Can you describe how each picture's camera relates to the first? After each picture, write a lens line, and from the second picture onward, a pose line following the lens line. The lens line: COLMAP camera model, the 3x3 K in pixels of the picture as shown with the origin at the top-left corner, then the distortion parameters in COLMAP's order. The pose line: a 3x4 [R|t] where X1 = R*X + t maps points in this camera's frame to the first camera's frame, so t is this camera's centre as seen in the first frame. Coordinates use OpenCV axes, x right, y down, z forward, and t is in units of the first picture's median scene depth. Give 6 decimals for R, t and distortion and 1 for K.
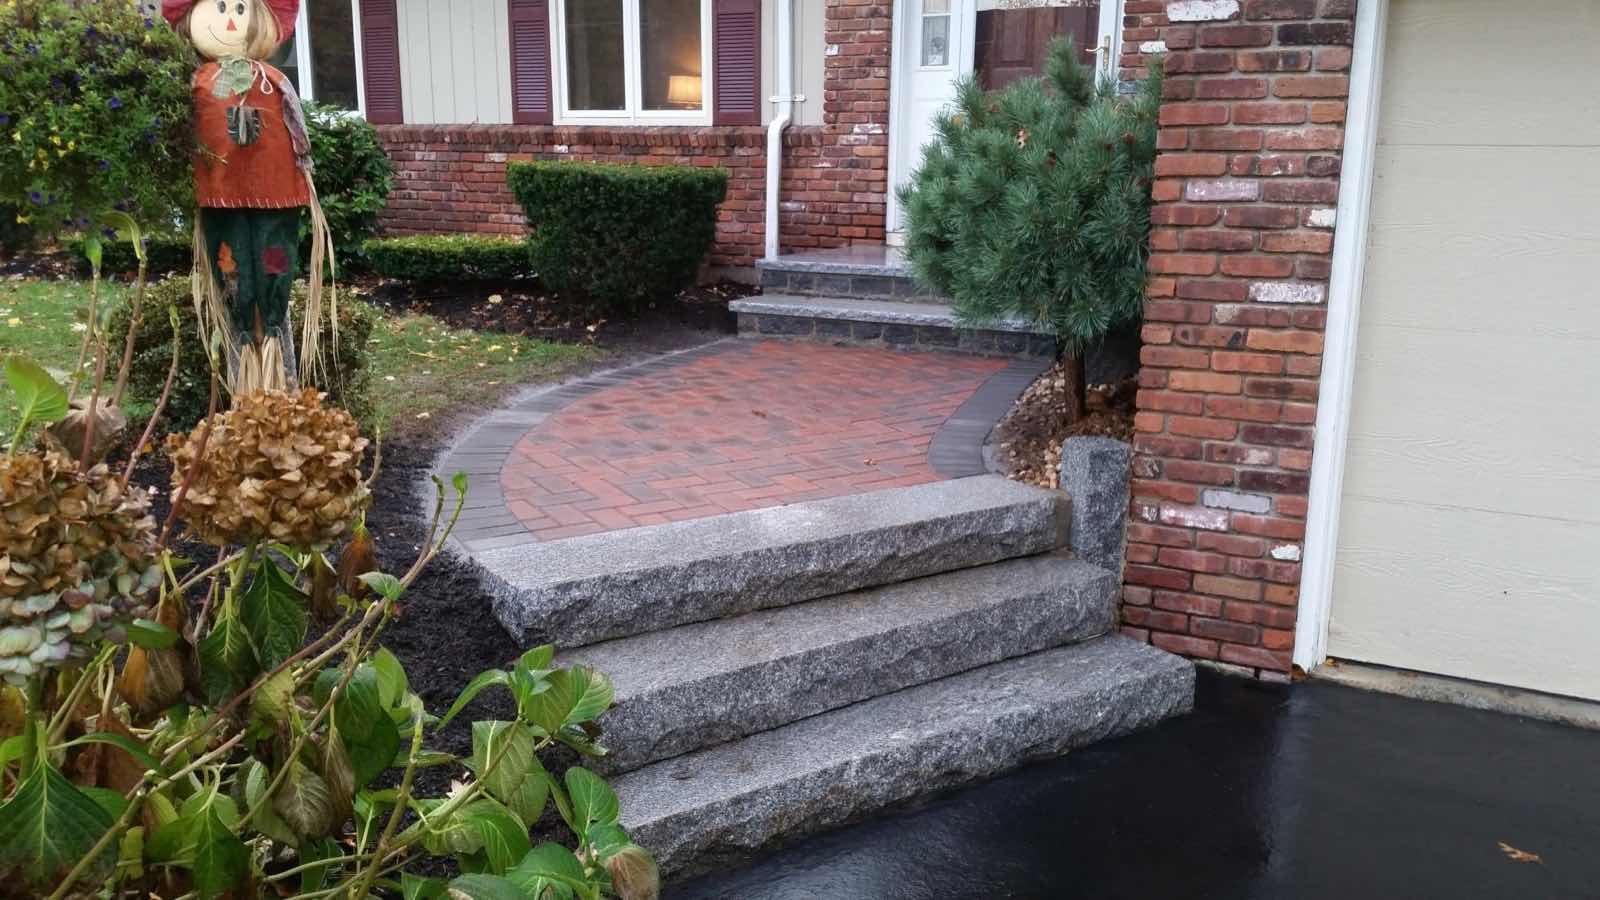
lens RADIAL K [[1298.5, 0, 790.1], [0, 1298.5, 454.0], [0, 0, 1]] dist [0.074218, -0.089369]
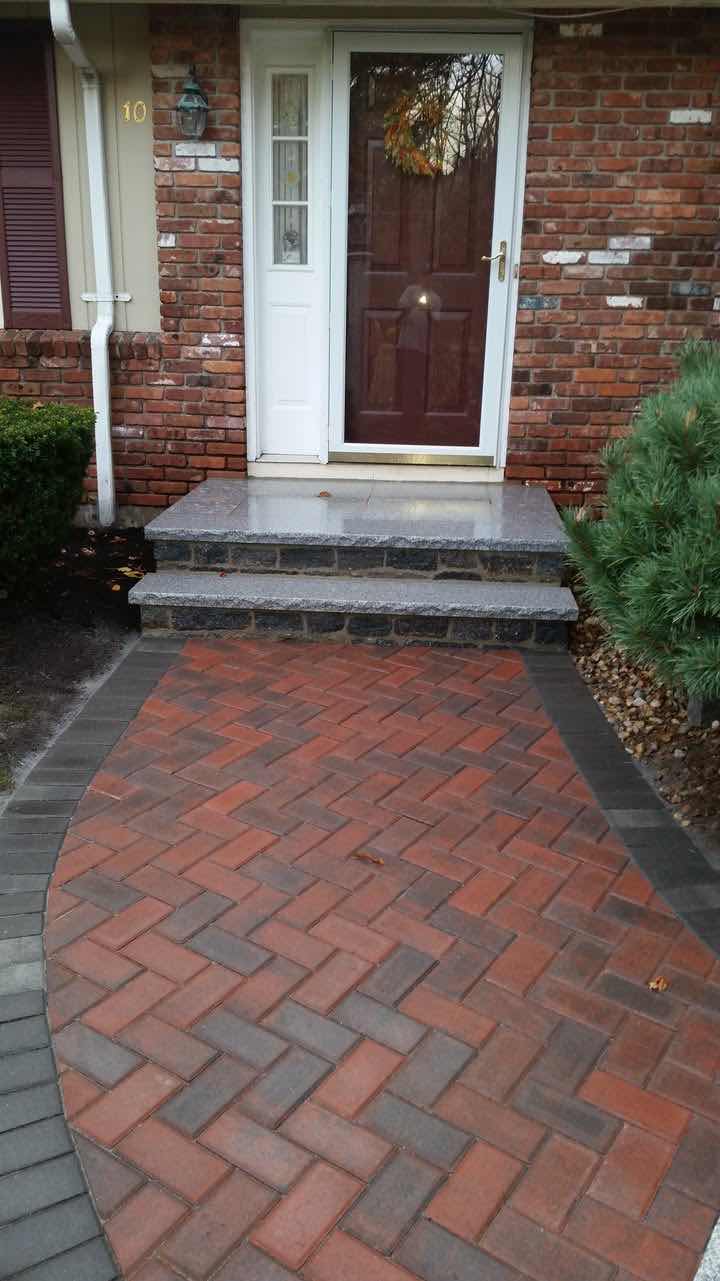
lens RADIAL K [[1039.6, 0, 367.9], [0, 1039.6, 636.2], [0, 0, 1]] dist [0.074218, -0.089369]
pose [[0.913252, -0.115934, 0.390552, -0.138014], [0.078253, 0.990723, 0.111110, -0.128193], [-0.399810, -0.070909, 0.913851, 0.335604]]
